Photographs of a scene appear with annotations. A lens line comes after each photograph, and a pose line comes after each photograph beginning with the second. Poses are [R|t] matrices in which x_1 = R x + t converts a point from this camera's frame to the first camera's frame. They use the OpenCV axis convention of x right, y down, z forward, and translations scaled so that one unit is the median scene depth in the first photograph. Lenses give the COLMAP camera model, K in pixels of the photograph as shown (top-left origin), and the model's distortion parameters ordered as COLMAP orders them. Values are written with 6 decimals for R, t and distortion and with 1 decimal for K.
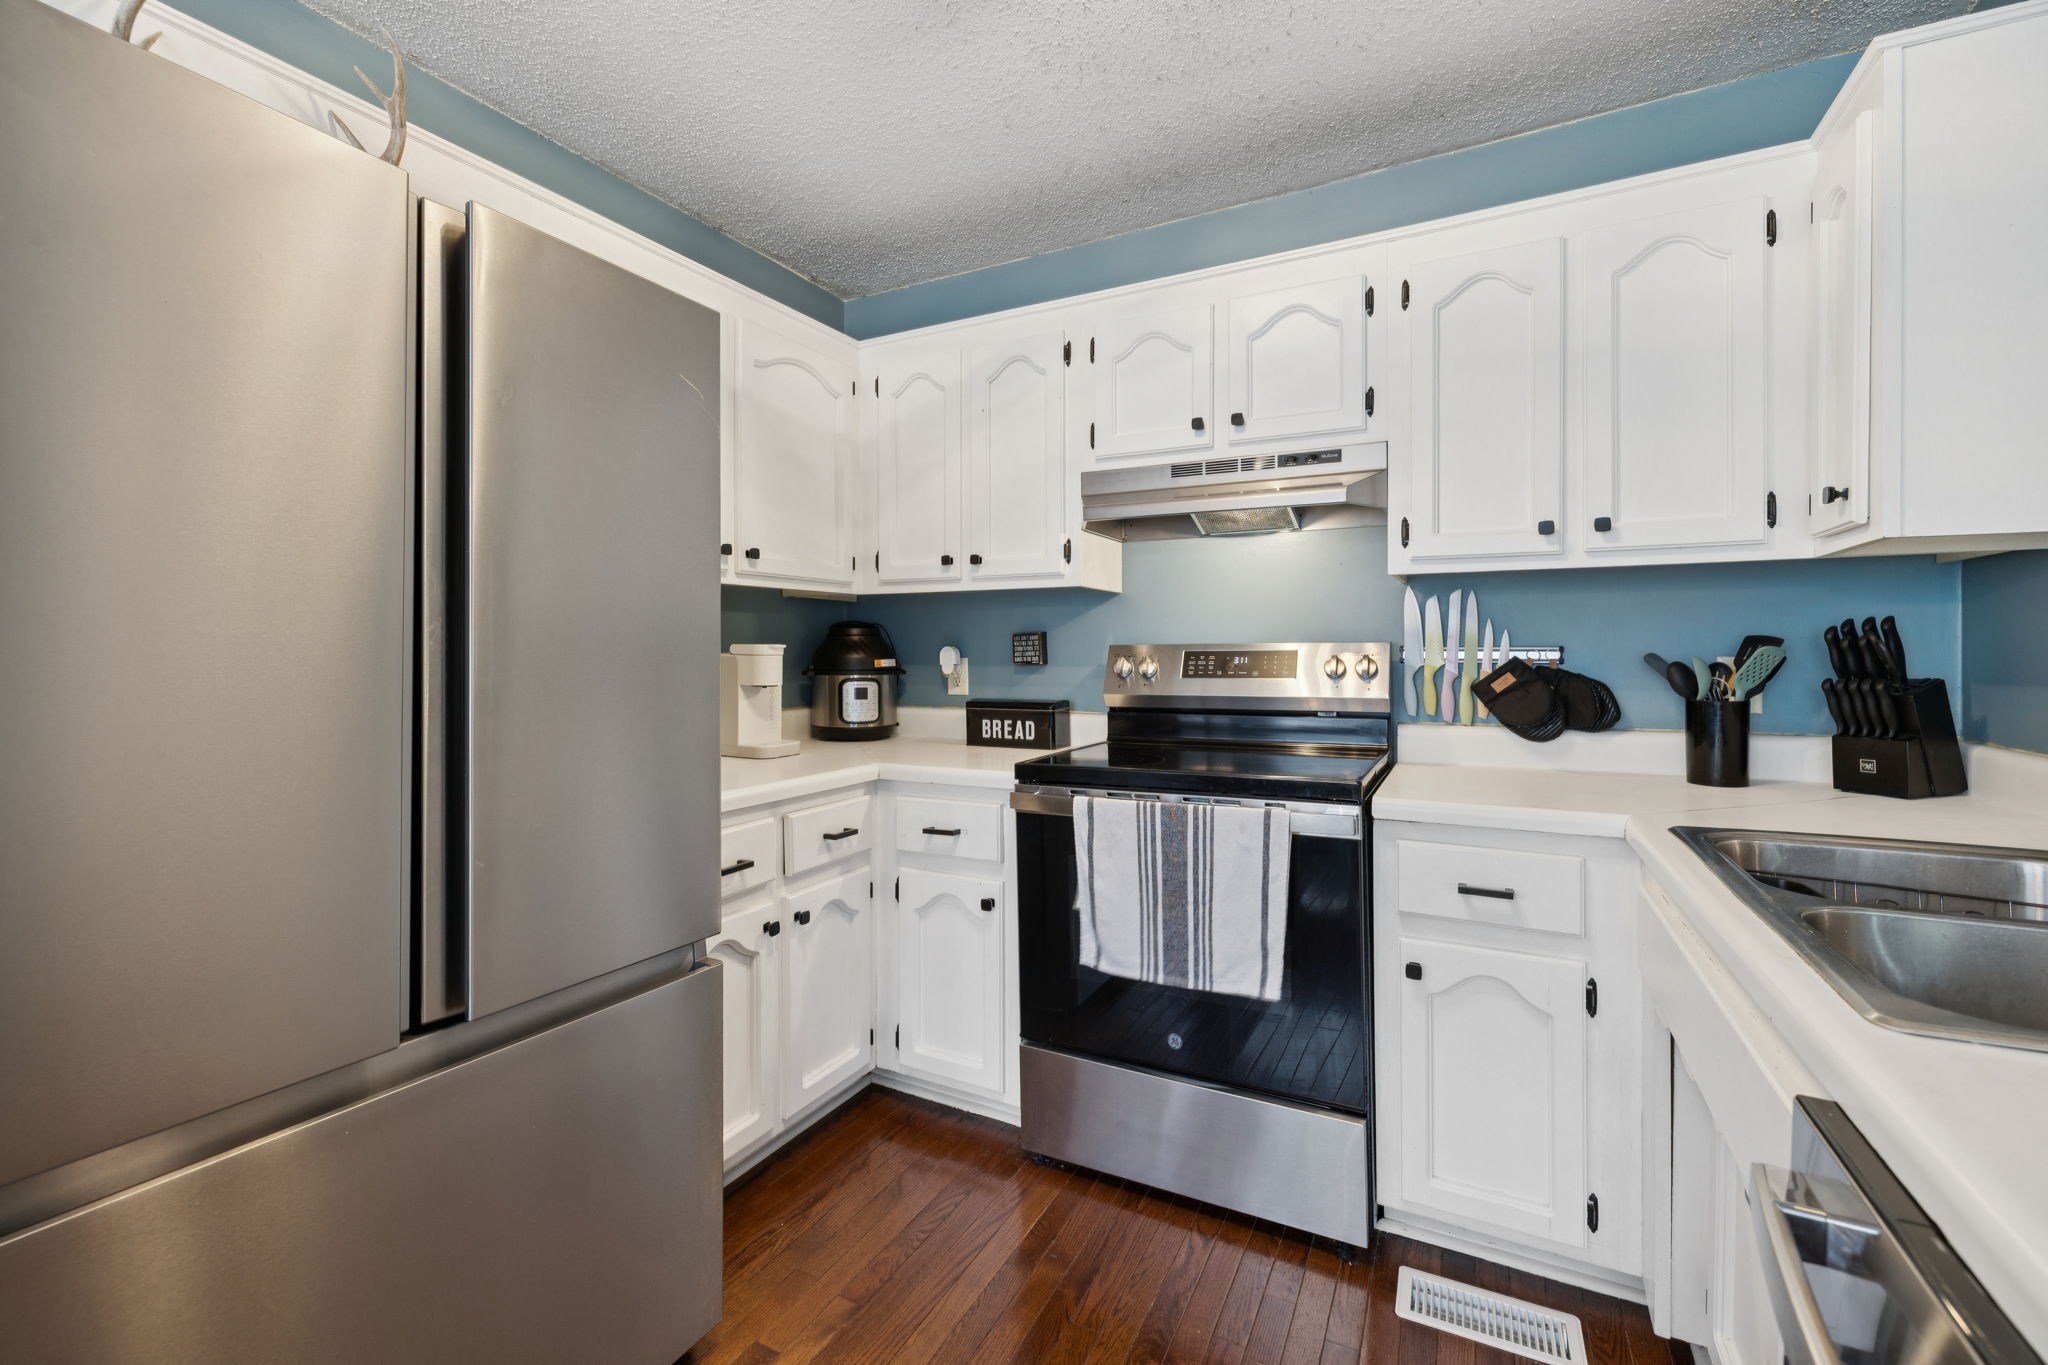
lens RADIAL K [[879.6, 0, 1018.2], [0, 879.6, 655.5], [0, 0, 1]] dist [-0.000090, 0.000056]
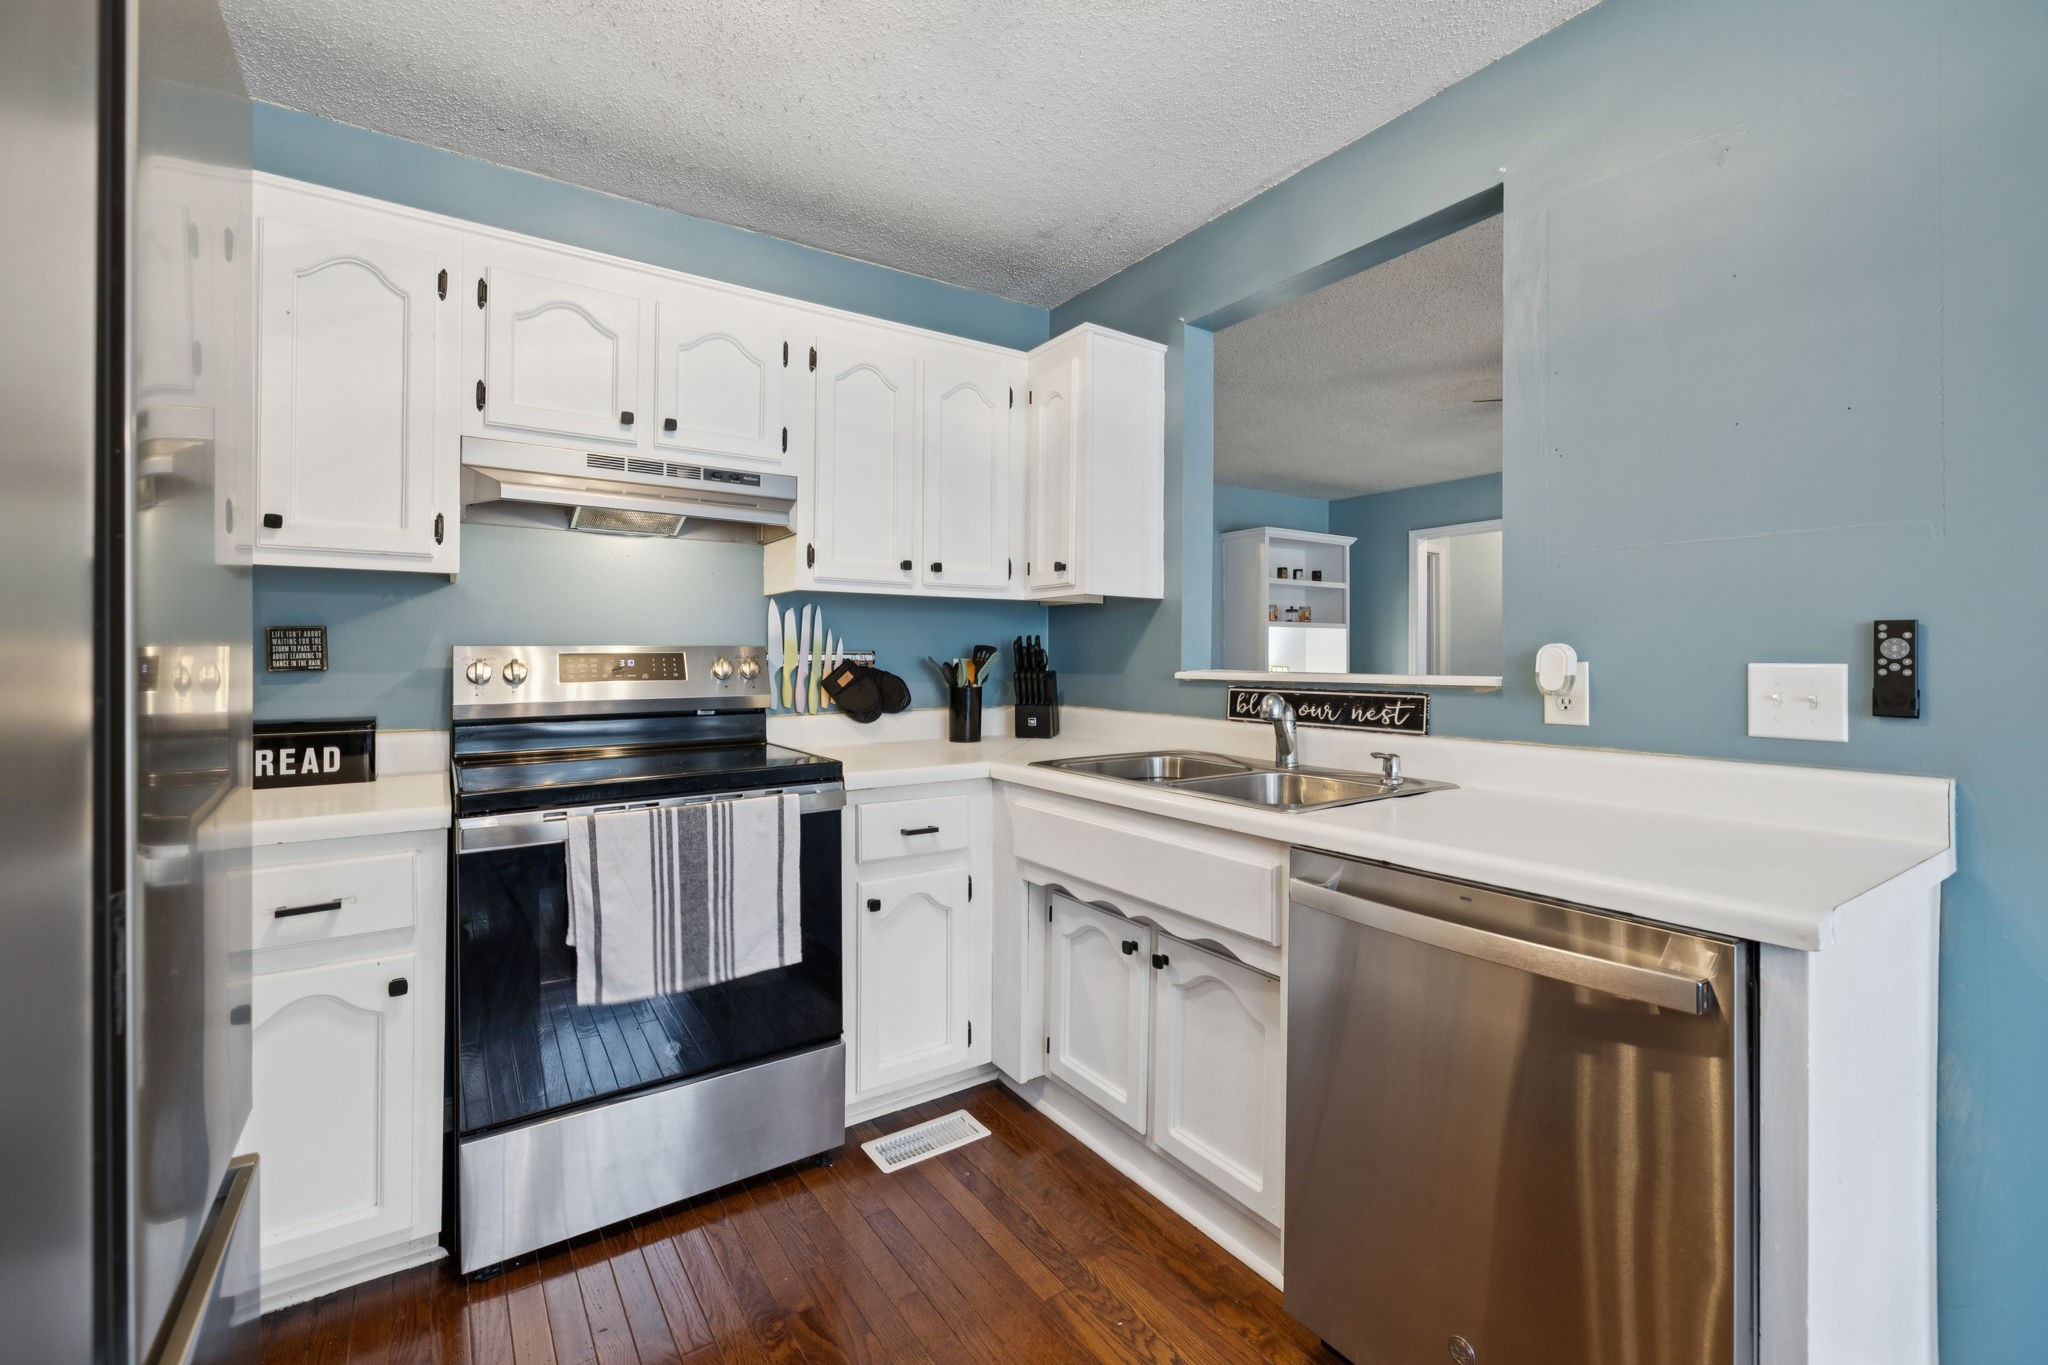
lens RADIAL K [[865.9, 0, 1015.6], [0, 865.9, 658.8], [0, 0, 1]] dist [0.001533, 0.000102]
pose [[0.469550, 0.000443, 0.882906, -0.510494], [0.002133, 0.999996, -0.001636, 0.003947], [-0.882903, 0.002652, 0.469547, 0.209327]]
